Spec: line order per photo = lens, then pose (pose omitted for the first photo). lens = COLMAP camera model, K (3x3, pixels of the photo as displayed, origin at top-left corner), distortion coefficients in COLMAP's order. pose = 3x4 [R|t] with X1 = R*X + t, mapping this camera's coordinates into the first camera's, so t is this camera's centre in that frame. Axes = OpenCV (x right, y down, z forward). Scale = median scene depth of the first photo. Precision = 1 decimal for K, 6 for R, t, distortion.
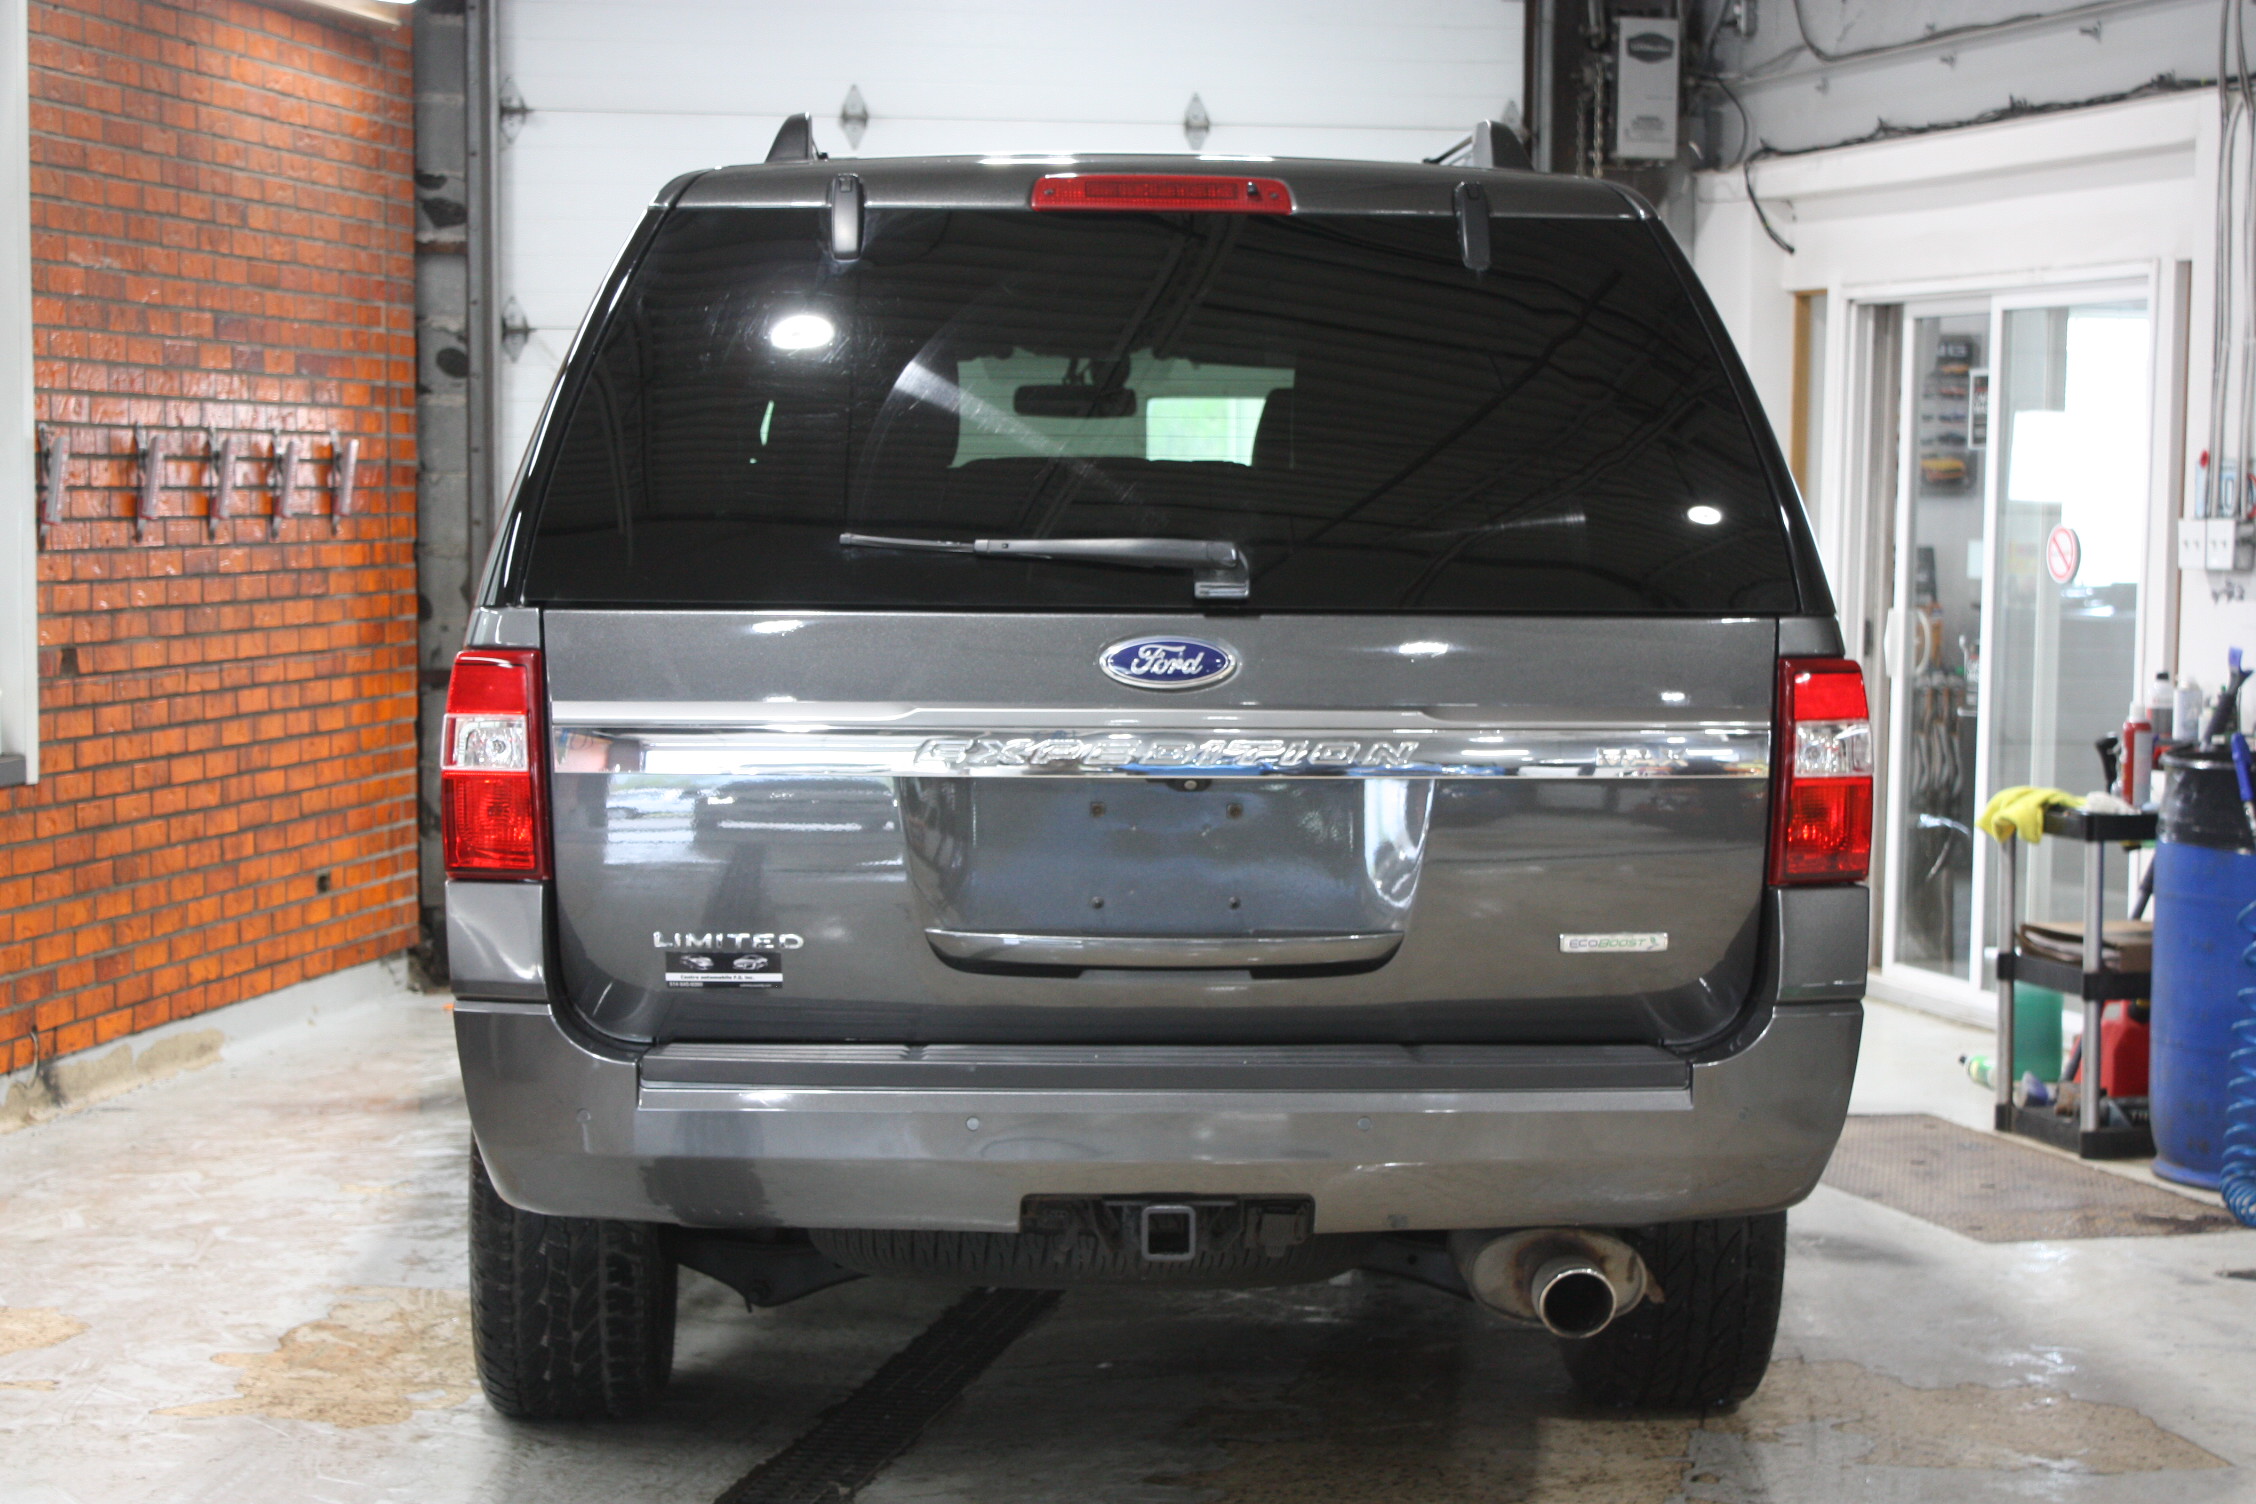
lens RADIAL K [[4229.2, 0, 1128.0], [0, 4229.2, 752.0], [0, 0, 1]] dist [0.007182, 0.258803]
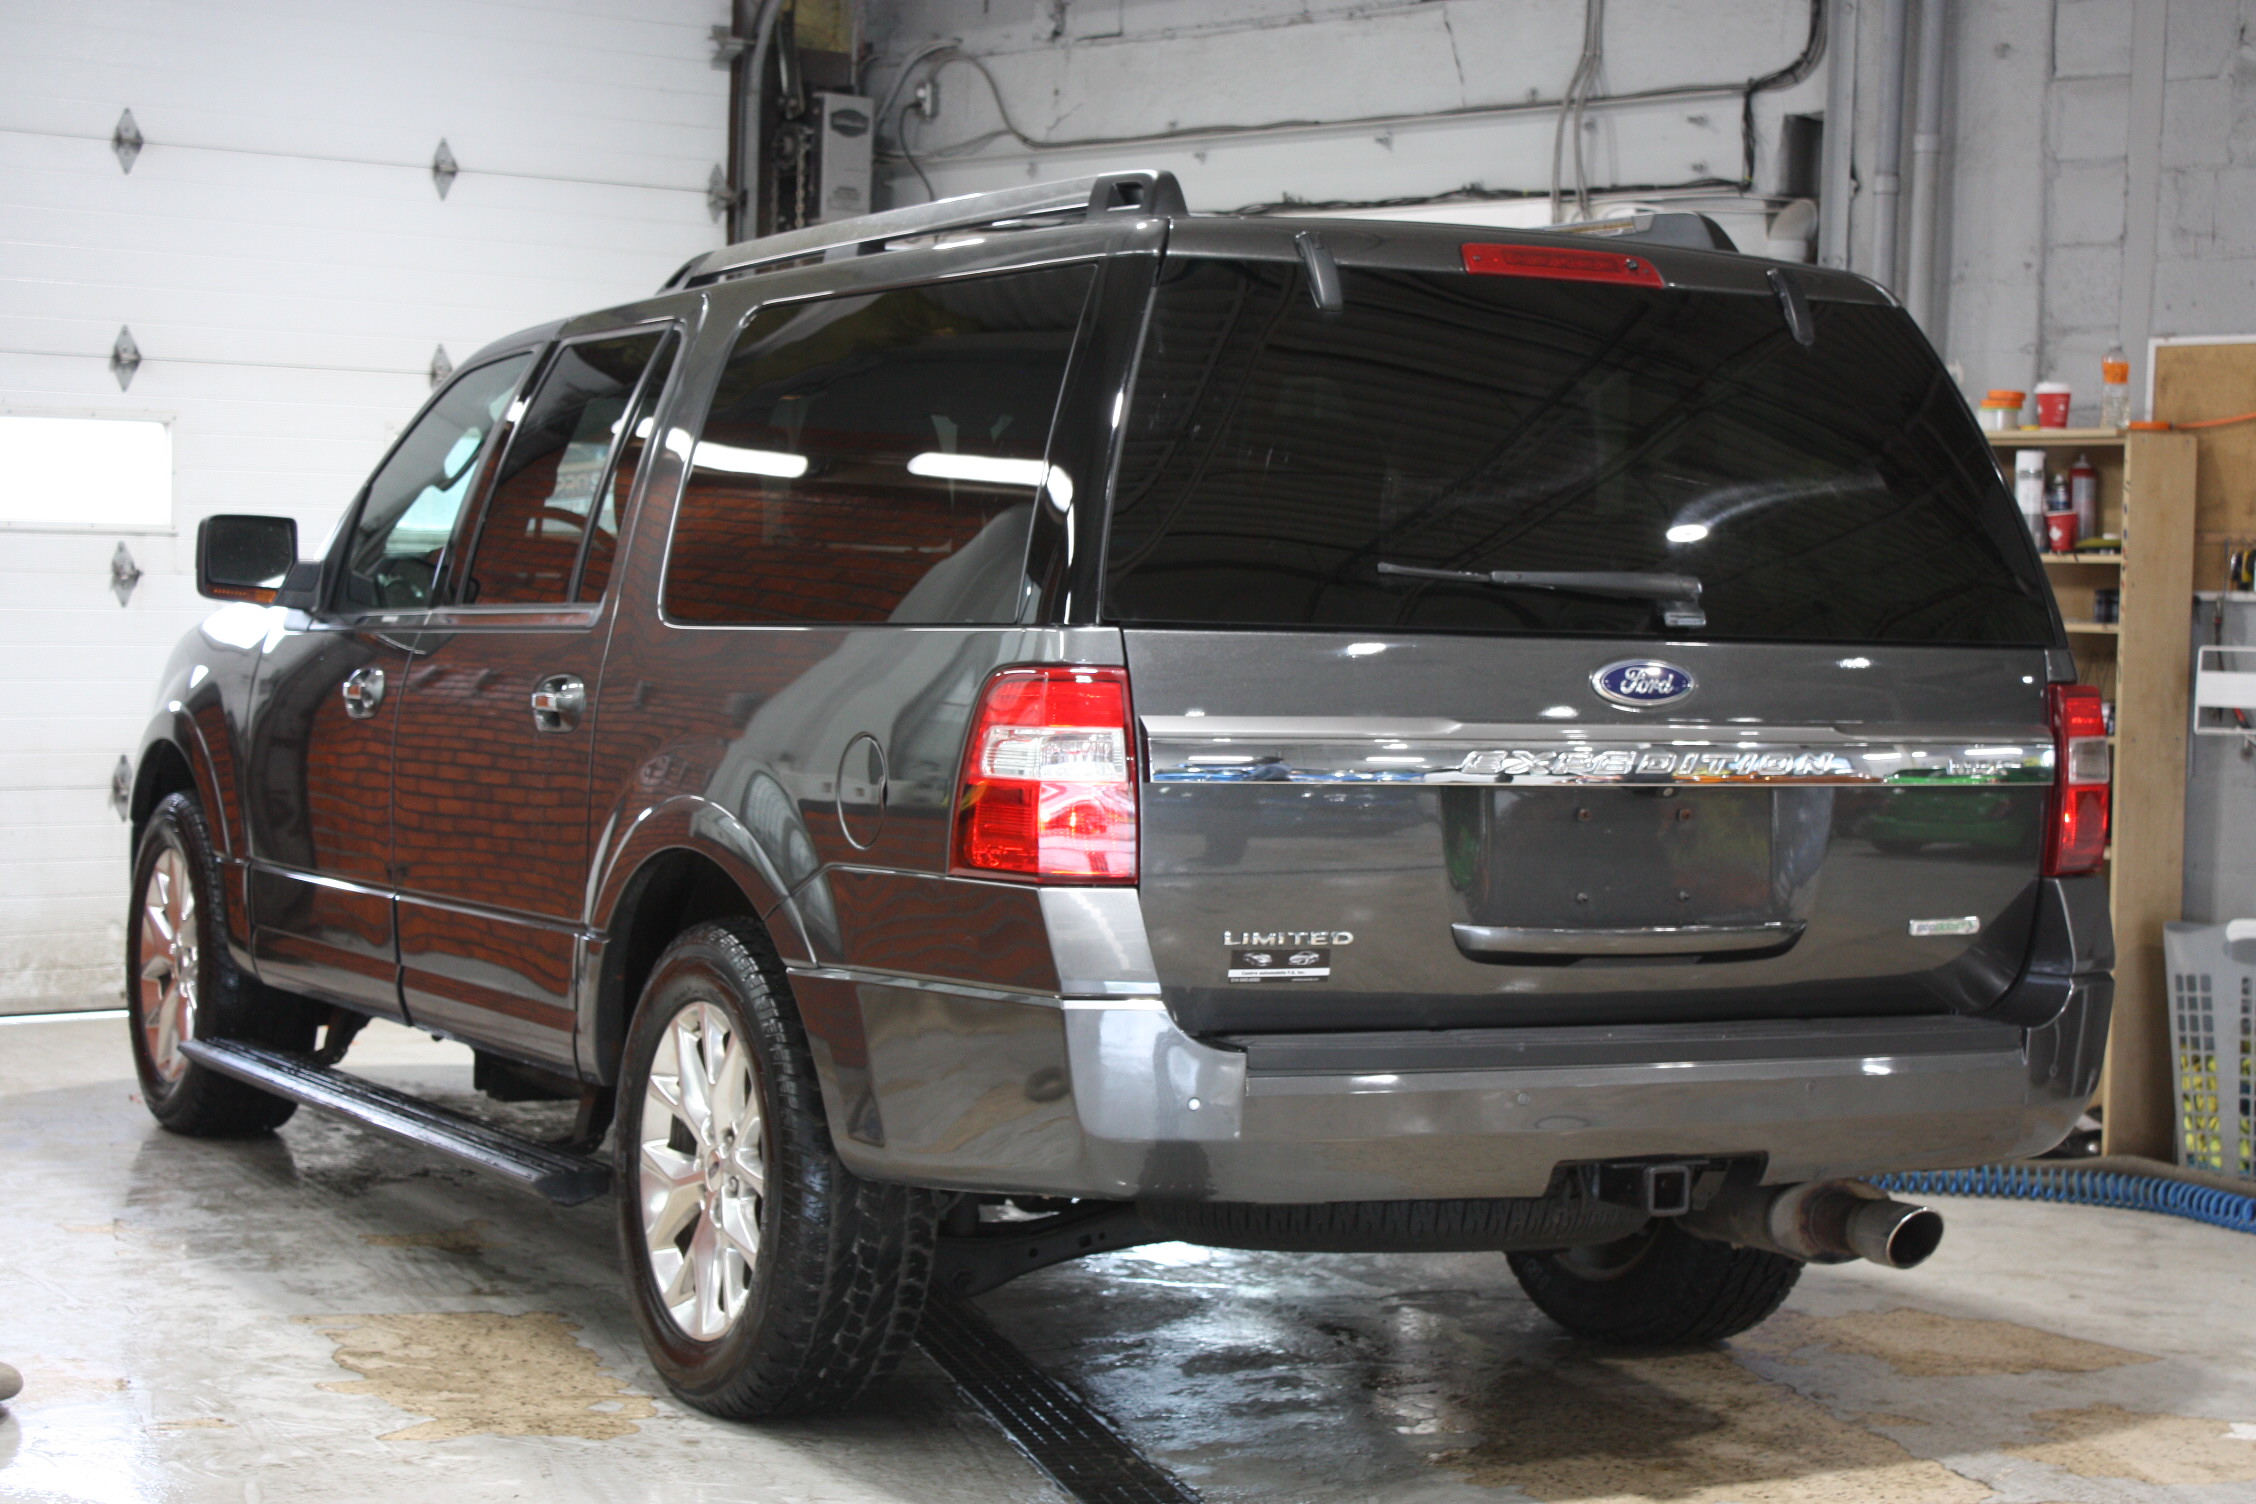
lens RADIAL K [[4126.9, 0, 1128.0], [0, 4126.9, 752.0], [0, 0, 1]] dist [0.031185, 0.023862]
pose [[0.906876, 0.000221, 0.421397, -0.500678], [0.004621, 0.999935, -0.010470, 0.006894], [-0.421372, 0.011442, 0.906816, 0.054738]]
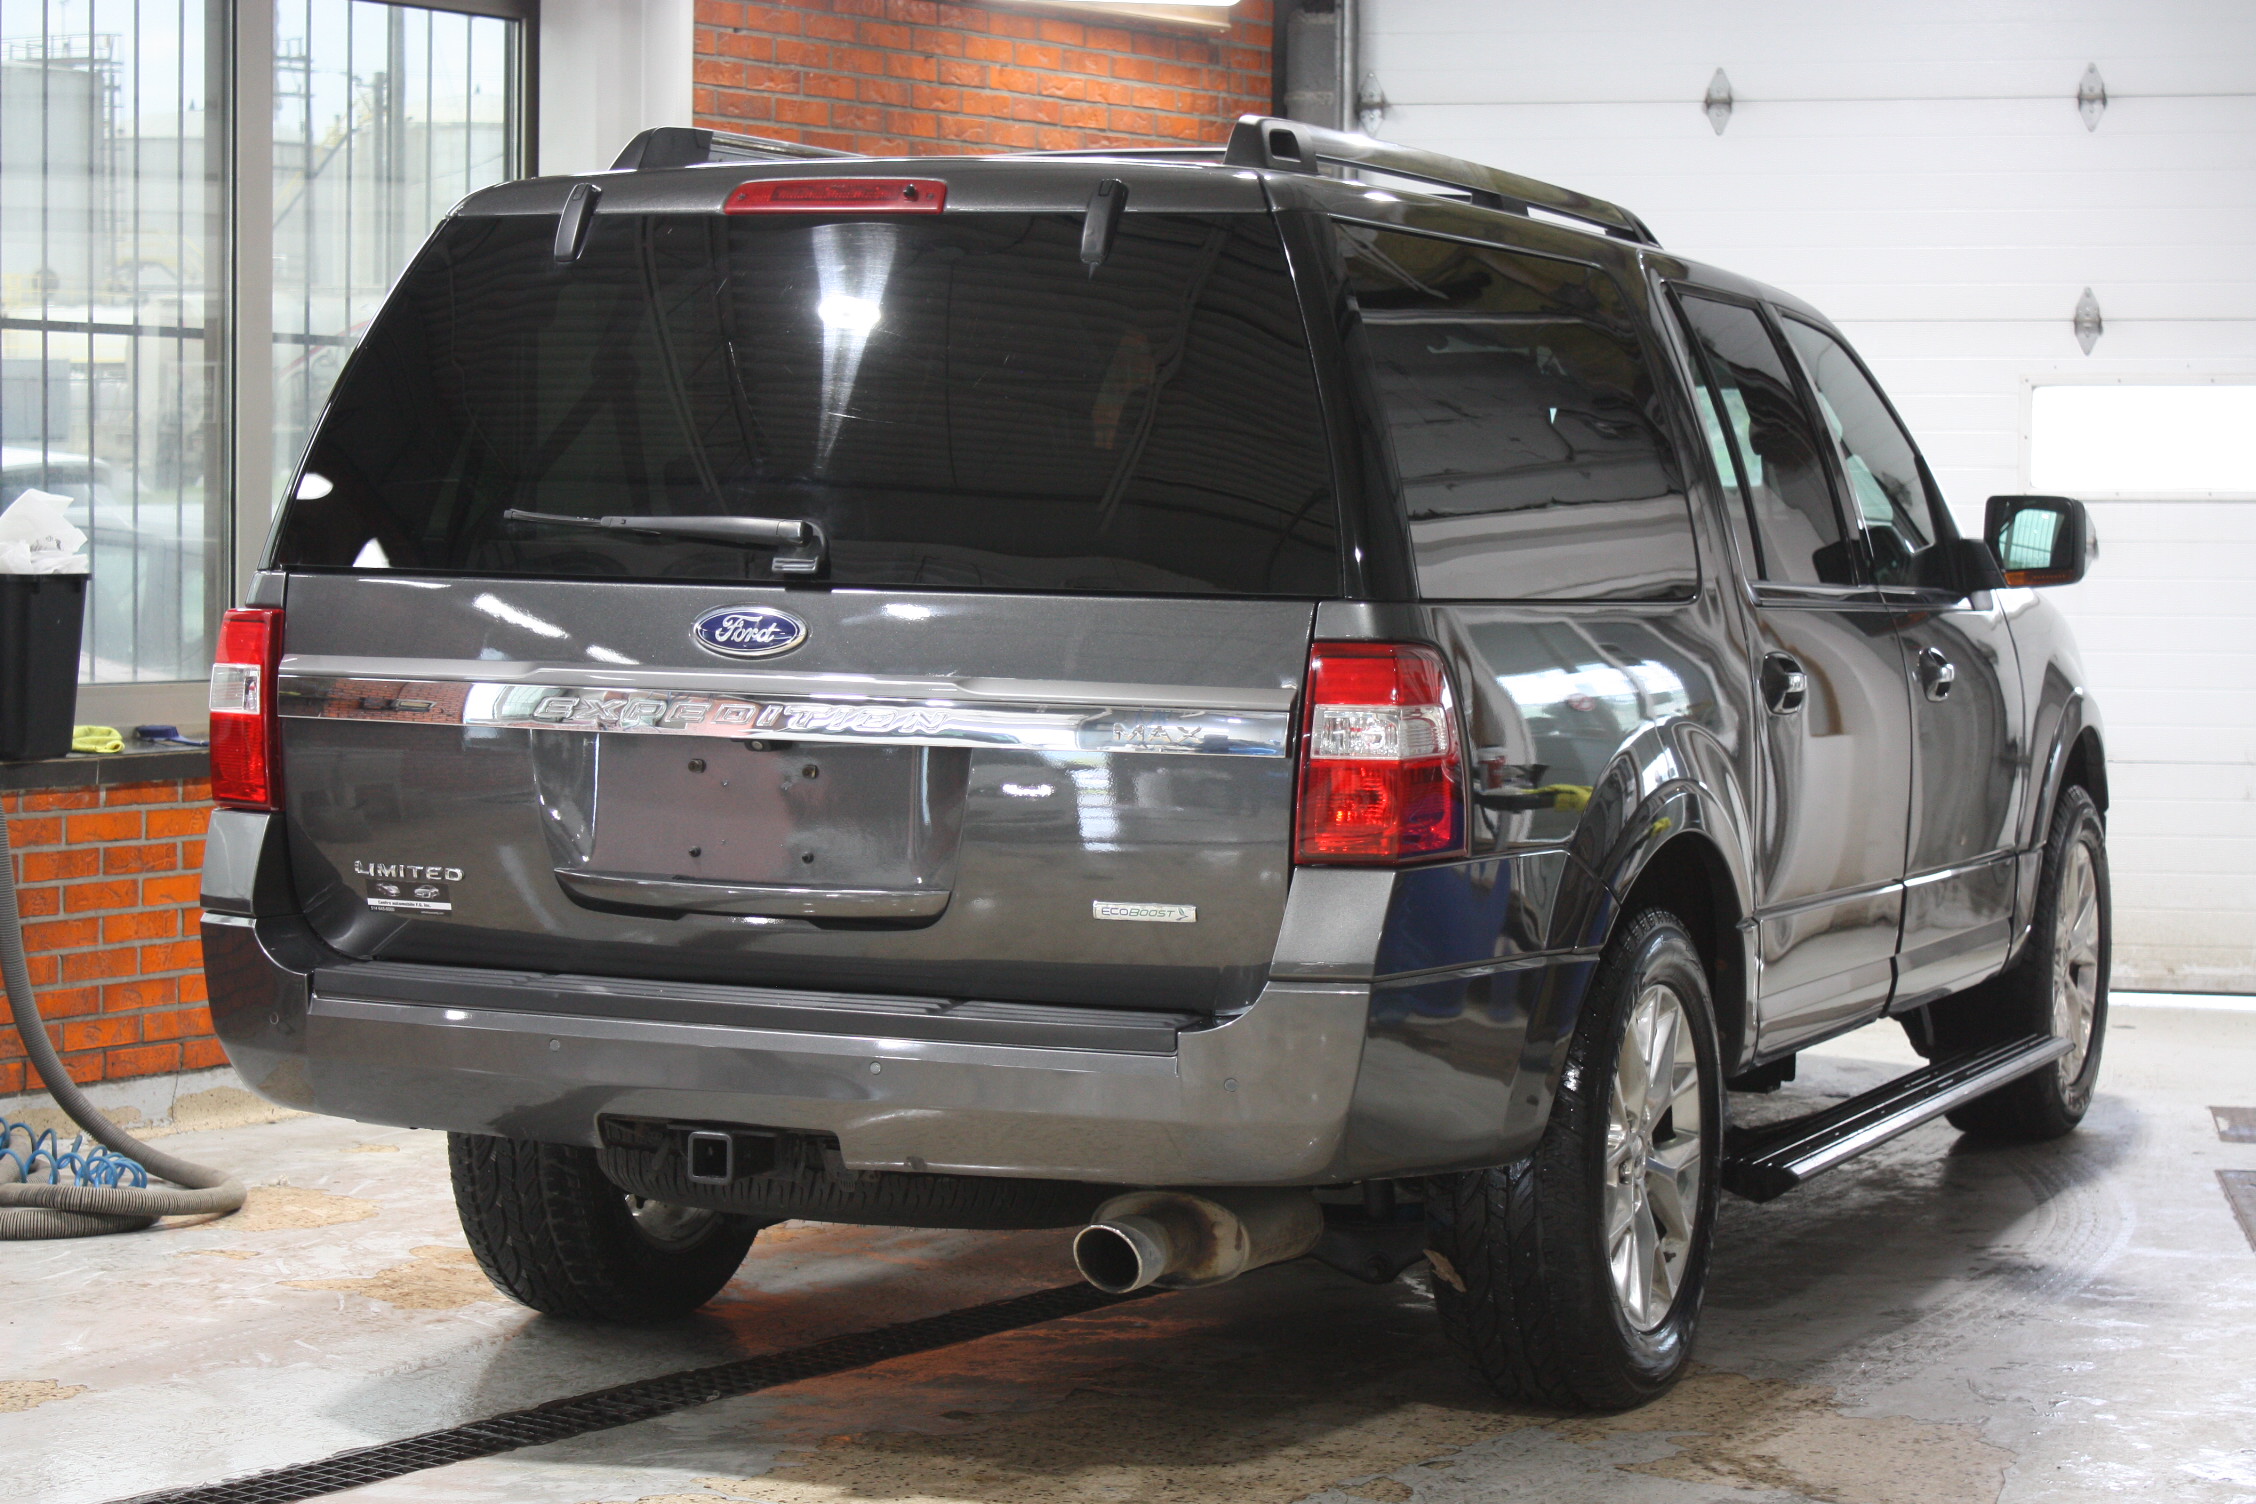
lens RADIAL K [[4557.7, 0, 1132.8], [0, 4557.7, 745.9], [0, 0, 1]] dist [0.029789, -0.045281]
pose [[0.902352, 0.032704, -0.429758, 0.520083], [-0.035385, 0.999372, 0.001753, 0.002164], [0.429546, 0.013626, 0.902942, -0.008258]]
